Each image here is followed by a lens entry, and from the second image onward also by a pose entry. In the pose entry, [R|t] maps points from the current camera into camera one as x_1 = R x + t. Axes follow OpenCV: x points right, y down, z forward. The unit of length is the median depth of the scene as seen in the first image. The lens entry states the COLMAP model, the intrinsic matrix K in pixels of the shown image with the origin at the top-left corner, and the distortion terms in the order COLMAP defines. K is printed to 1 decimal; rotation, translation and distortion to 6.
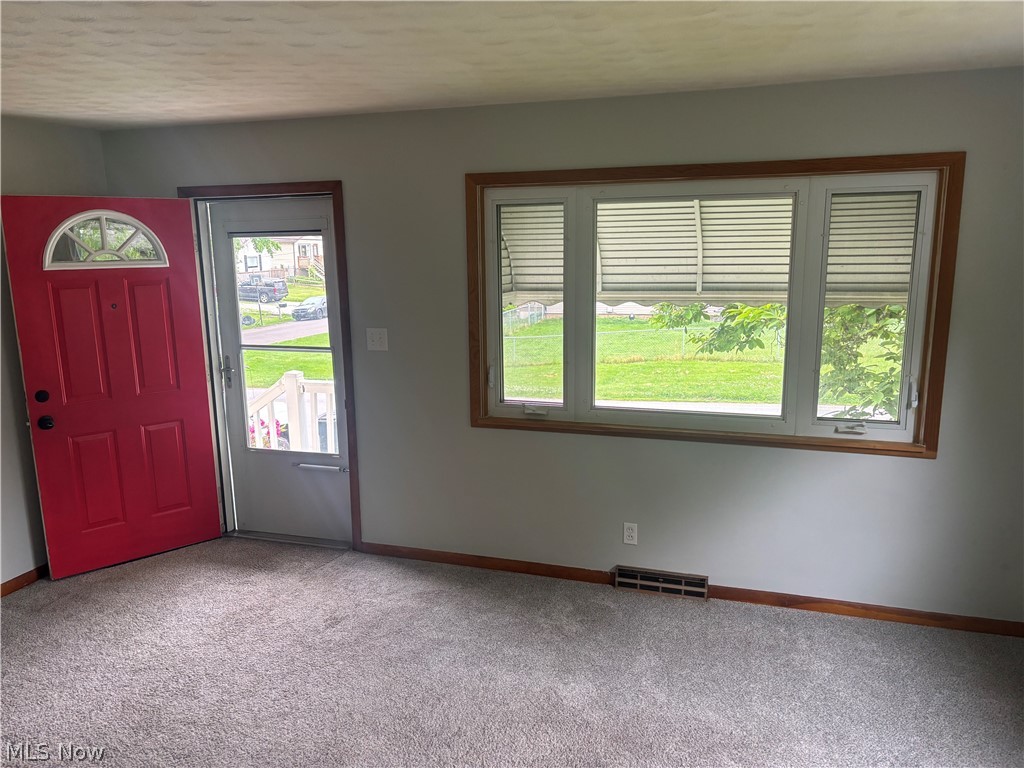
lens RADIAL K [[780.4, 0, 510.2], [0, 780.4, 385.0], [0, 0, 1]] dist [0.056514, -0.051384]
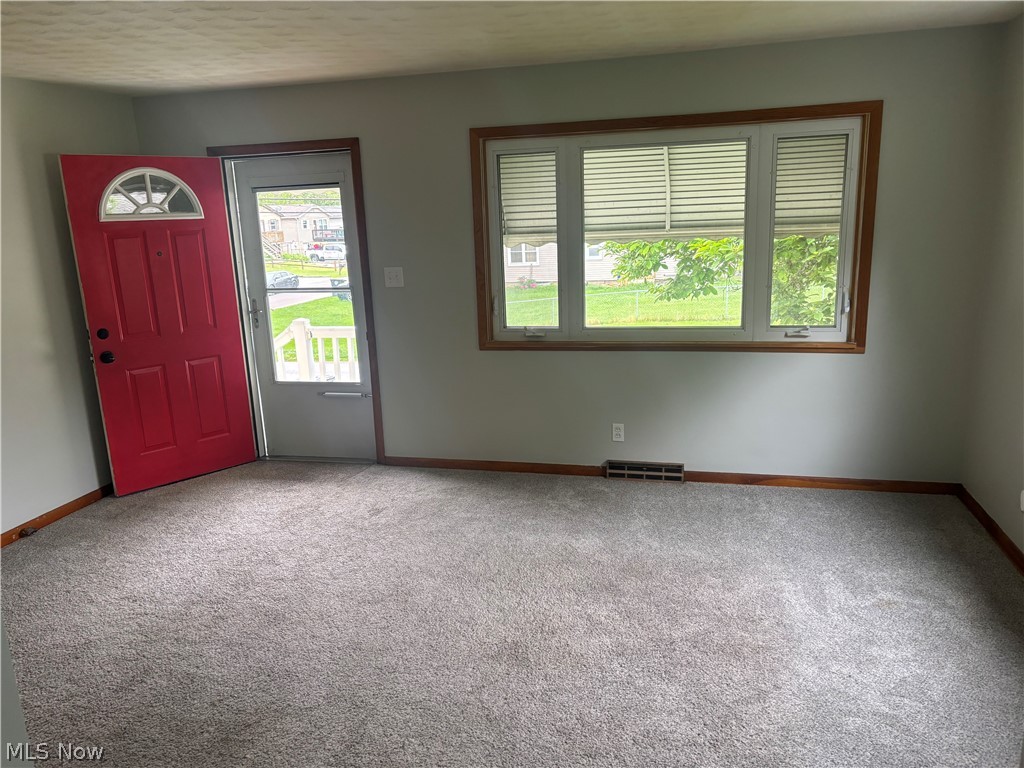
lens RADIAL K [[780.4, 0, 509.6], [0, 780.4, 385.3], [0, 0, 1]] dist [0.056514, -0.051384]
pose [[0.997453, -0.037850, 0.060461, -0.081861], [0.035805, 0.998761, 0.034556, 0.071697], [-0.061694, -0.032303, 0.997572, -0.175204]]
